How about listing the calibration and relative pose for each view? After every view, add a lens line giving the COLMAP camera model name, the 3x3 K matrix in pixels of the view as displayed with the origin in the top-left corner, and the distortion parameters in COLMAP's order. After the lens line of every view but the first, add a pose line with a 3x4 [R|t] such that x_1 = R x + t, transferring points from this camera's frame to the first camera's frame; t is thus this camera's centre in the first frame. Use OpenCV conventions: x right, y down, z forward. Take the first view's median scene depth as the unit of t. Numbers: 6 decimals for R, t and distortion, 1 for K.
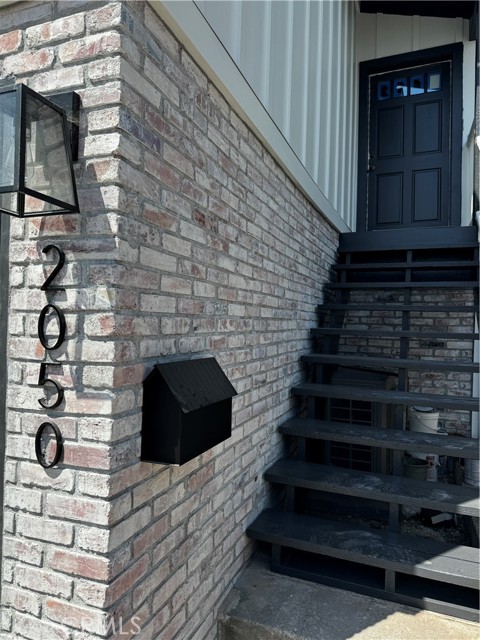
lens RADIAL K [[447.1, 0, 240.3], [0, 447.1, 320.4], [0, 0, 1]] dist [0.000242, -0.000070]
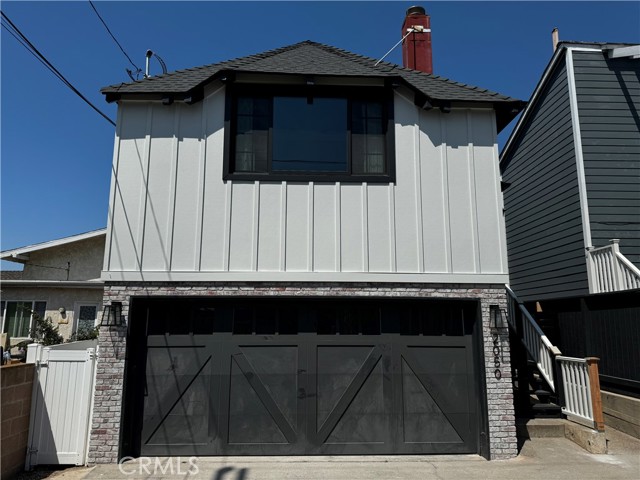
lens RADIAL K [[447.1, 0, 320.4], [0, 447.1, 238.8], [0, 0, 1]] dist [0.000242, -0.000070]
pose [[0.923322, 0.050798, 0.380652, -4.342863], [0.013789, 0.986188, -0.165054, -0.427605], [-0.383779, 0.157647, 0.909869, -3.124259]]
